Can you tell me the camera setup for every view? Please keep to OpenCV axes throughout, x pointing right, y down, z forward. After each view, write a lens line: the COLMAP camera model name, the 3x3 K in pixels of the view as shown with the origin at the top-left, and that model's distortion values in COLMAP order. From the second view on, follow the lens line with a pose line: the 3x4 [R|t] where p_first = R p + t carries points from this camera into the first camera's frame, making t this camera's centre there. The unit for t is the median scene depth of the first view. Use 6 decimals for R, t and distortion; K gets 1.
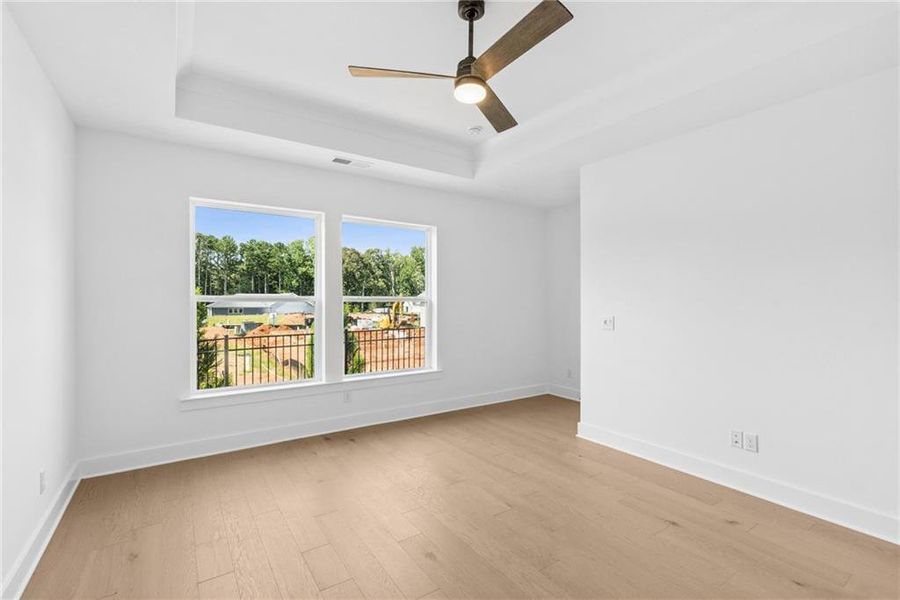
lens RADIAL K [[416.4, 0, 448.9], [0, 416.4, 303.2], [0, 0, 1]] dist [-0.006110, 0.001768]
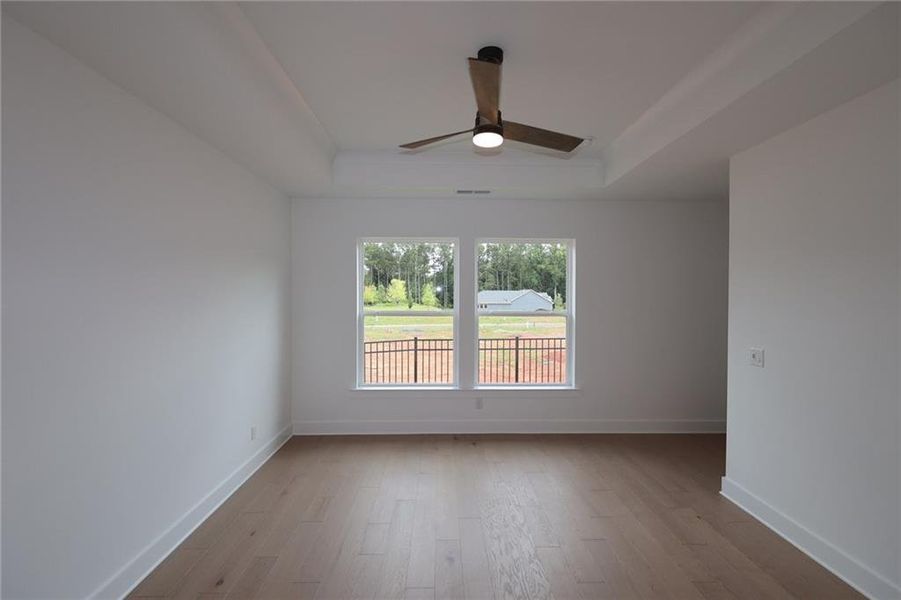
lens RADIAL K [[416.8, 0, 445.1], [0, 416.8, 299.6], [0, 0, 1]] dist [-0.006110, 0.001768]
pose [[0.833930, 0.005332, -0.551845, 0.305070], [-0.002681, 0.999981, 0.005610, -0.059105], [0.551864, -0.003199, 0.833928, 0.033945]]
